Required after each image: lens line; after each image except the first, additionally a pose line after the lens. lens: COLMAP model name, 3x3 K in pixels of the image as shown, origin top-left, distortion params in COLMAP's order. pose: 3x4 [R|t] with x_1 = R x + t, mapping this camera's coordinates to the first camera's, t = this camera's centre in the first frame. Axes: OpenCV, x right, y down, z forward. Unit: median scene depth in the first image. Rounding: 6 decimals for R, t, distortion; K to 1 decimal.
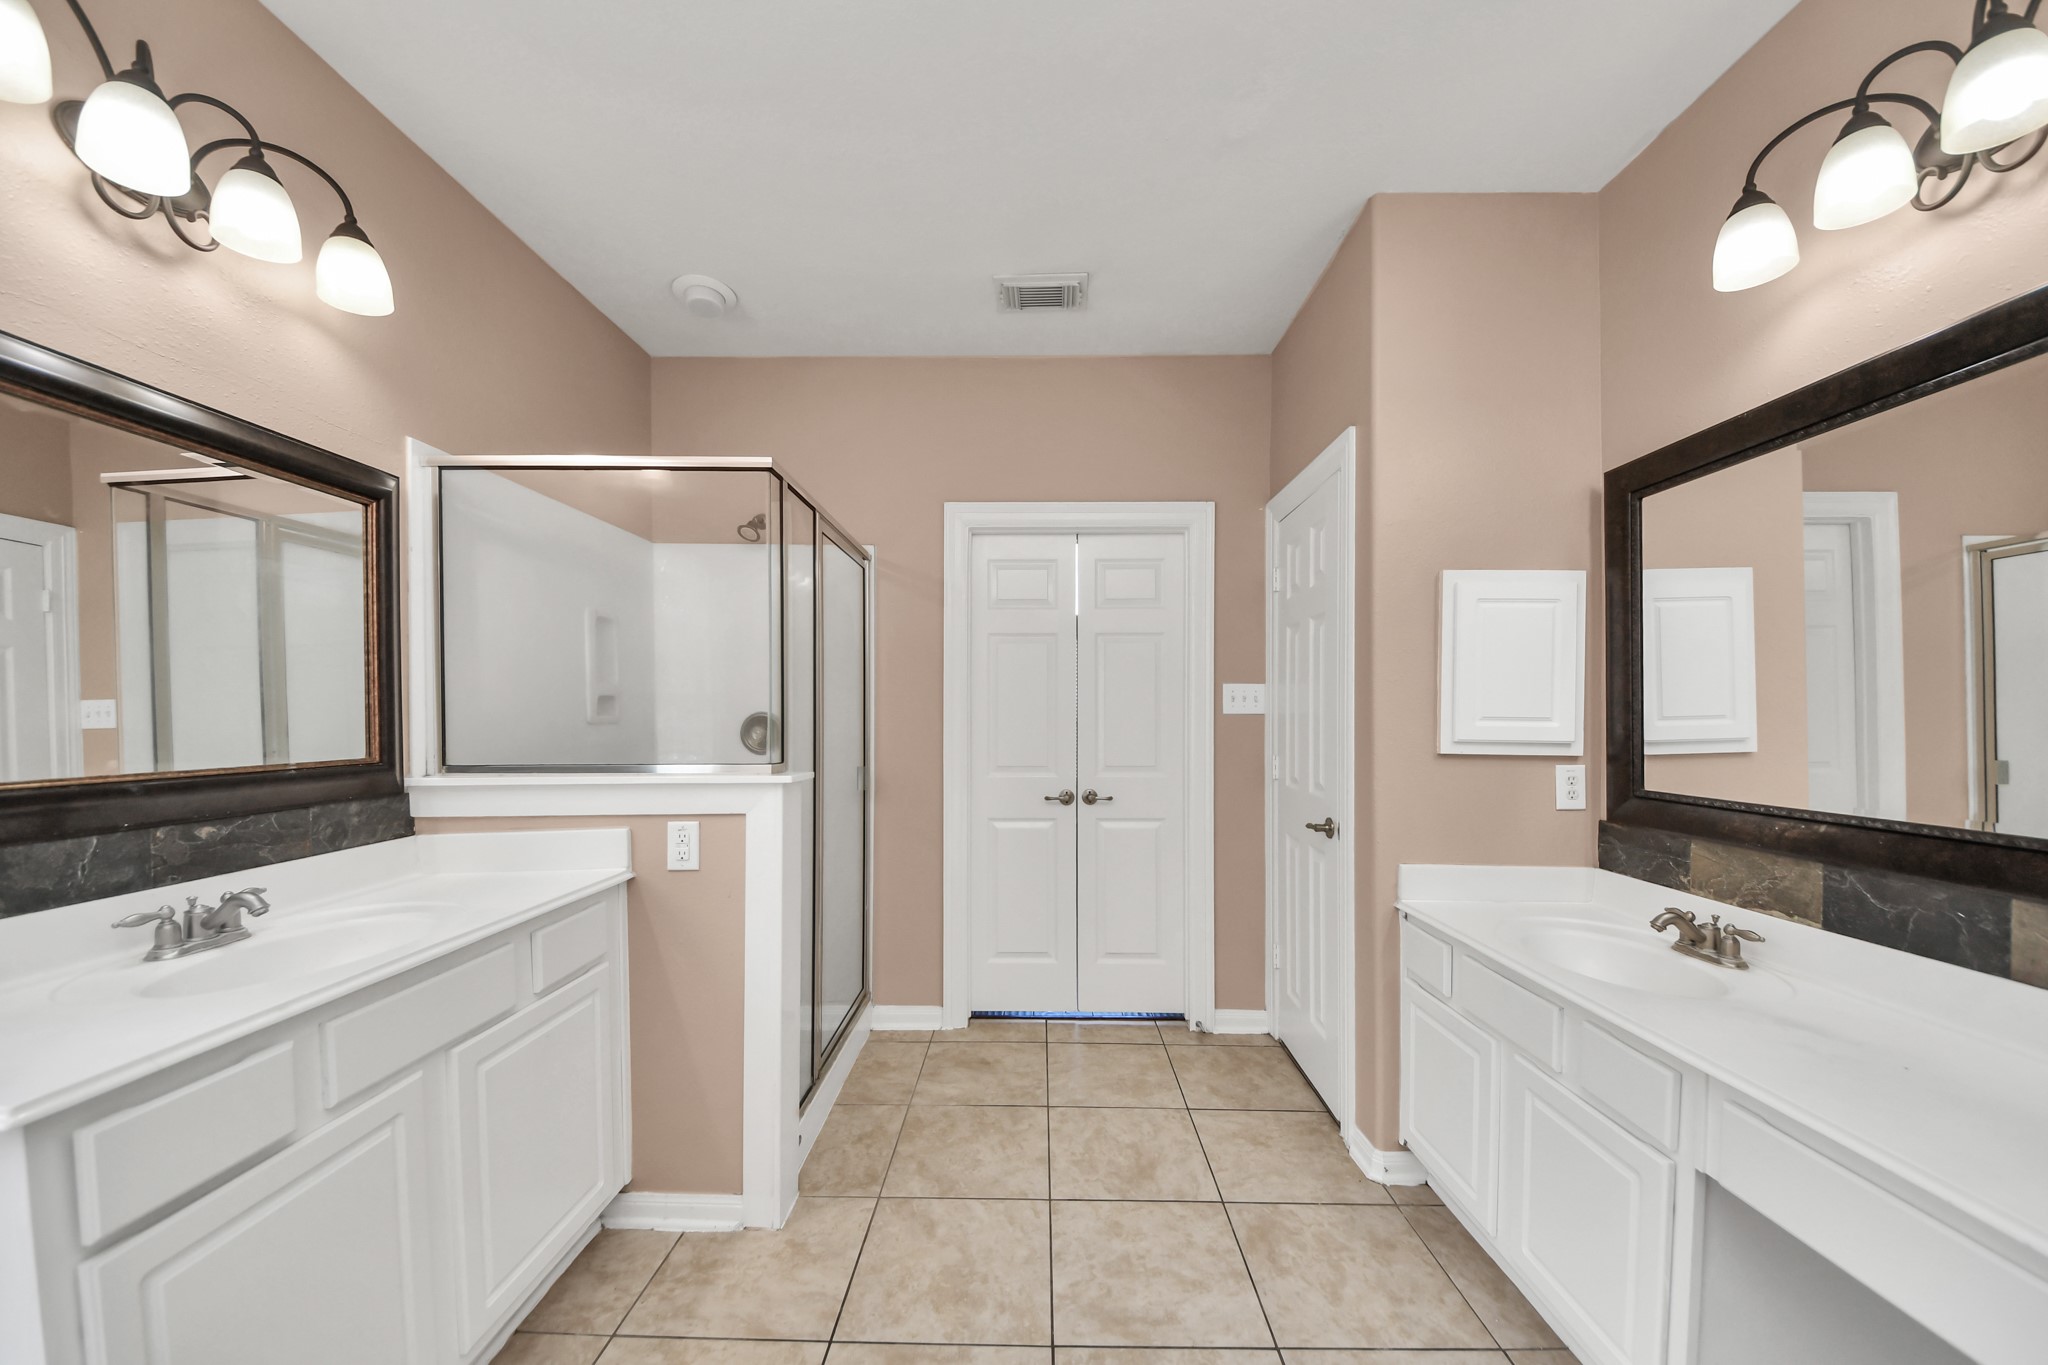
lens RADIAL K [[731.9, 0, 1020.9], [0, 731.9, 694.7], [0, 0, 1]] dist [0.040853, -0.023826]
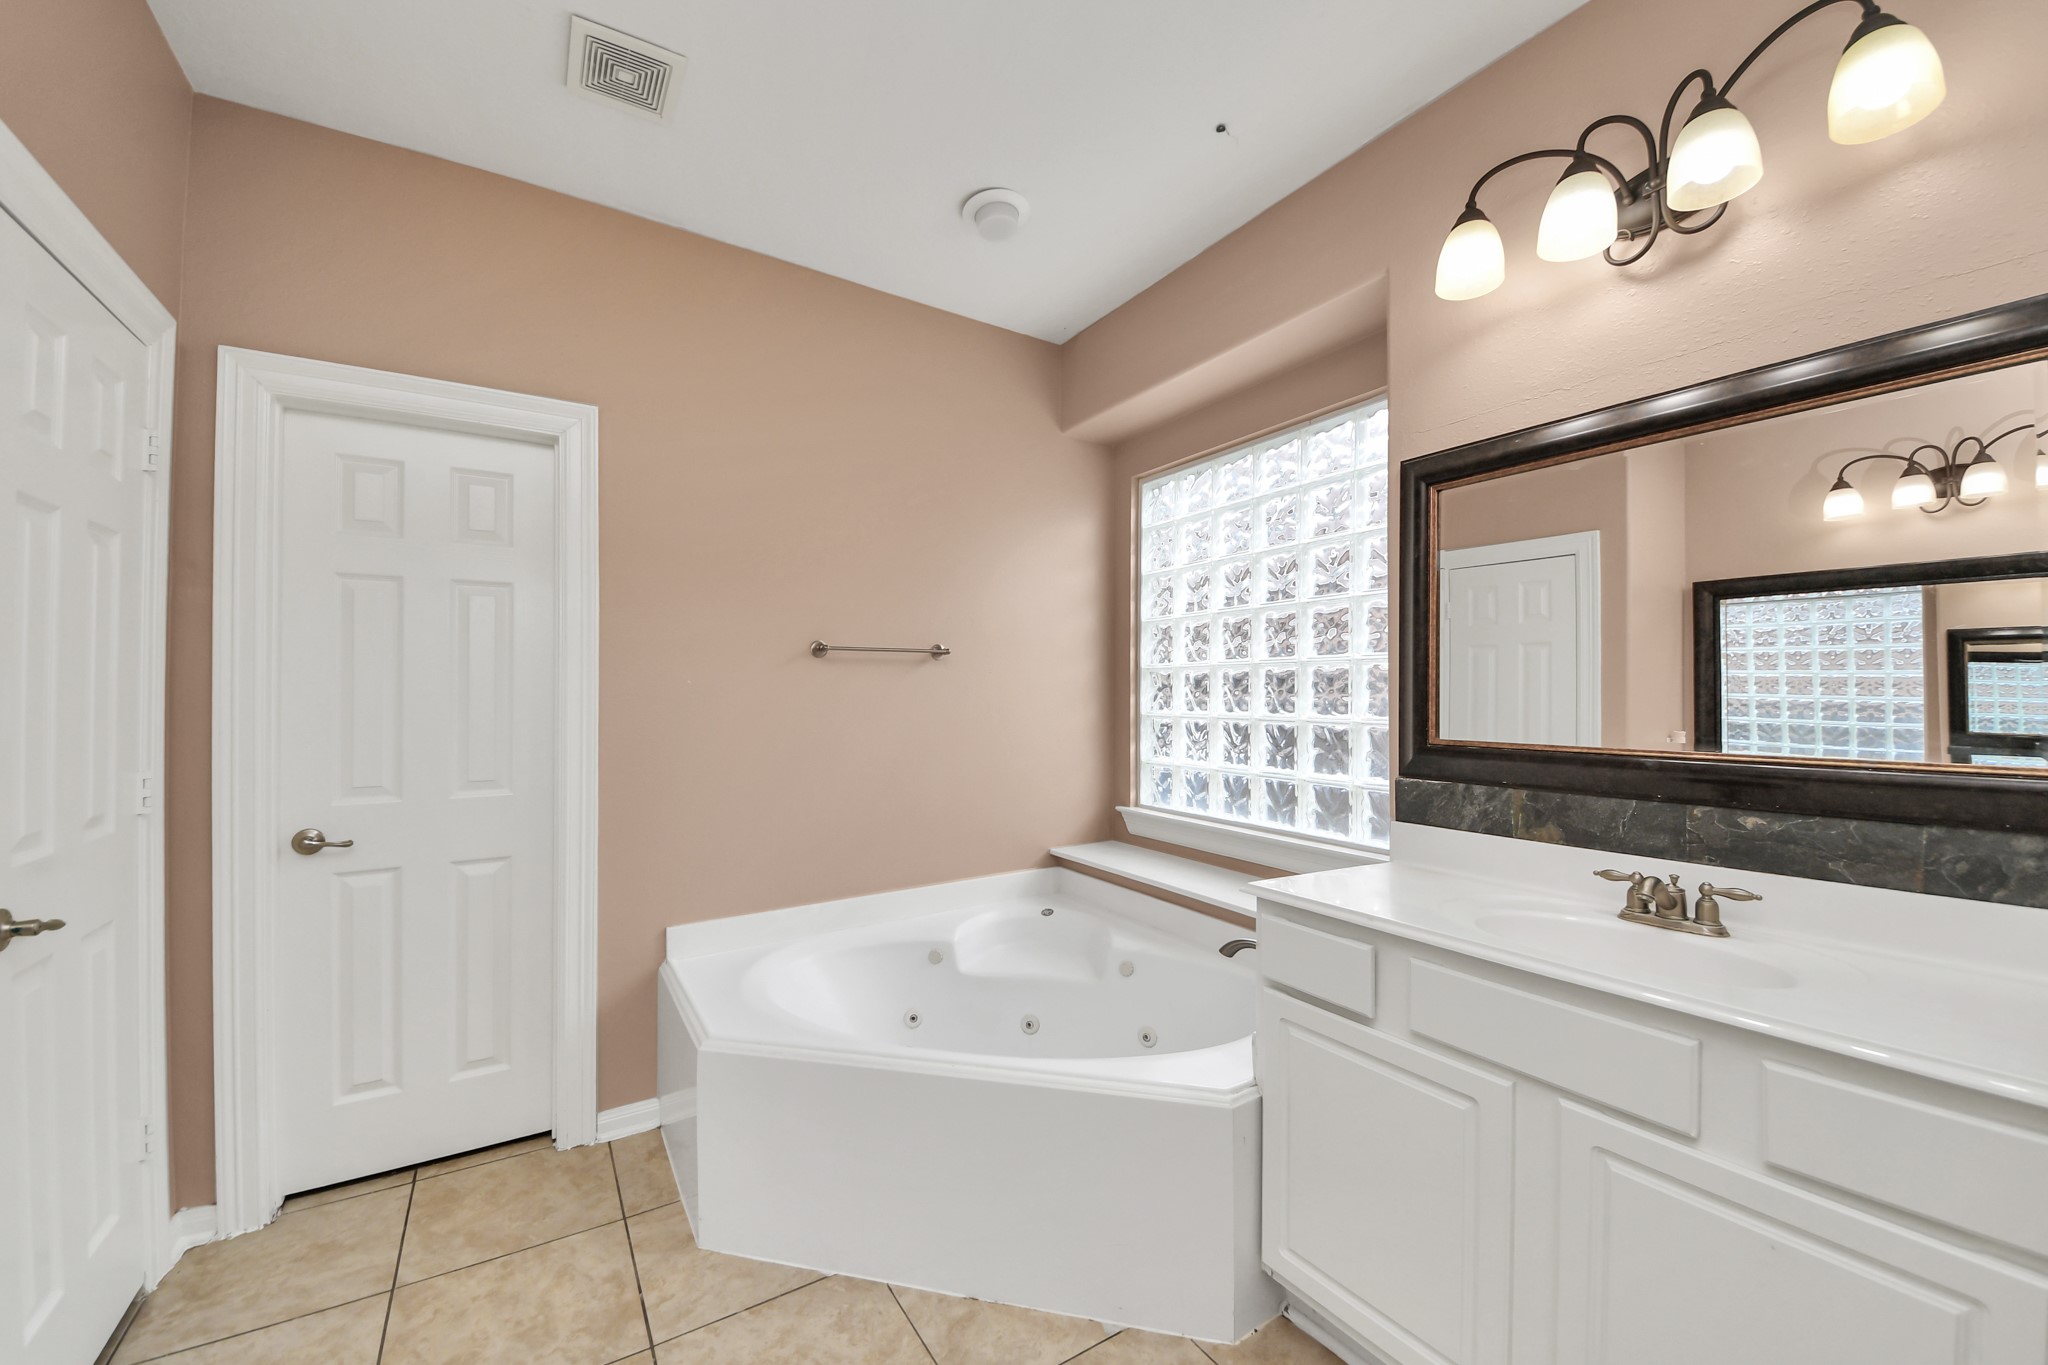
lens RADIAL K [[731.9, 0, 1020.9], [0, 731.9, 694.7], [0, 0, 1]] dist [0.040853, -0.023826]
pose [[-0.811490, -0.005422, -0.584341, 0.207013], [0.009503, 0.999702, -0.022474, 0.039572], [0.584289, -0.023791, -0.811197, 1.303703]]
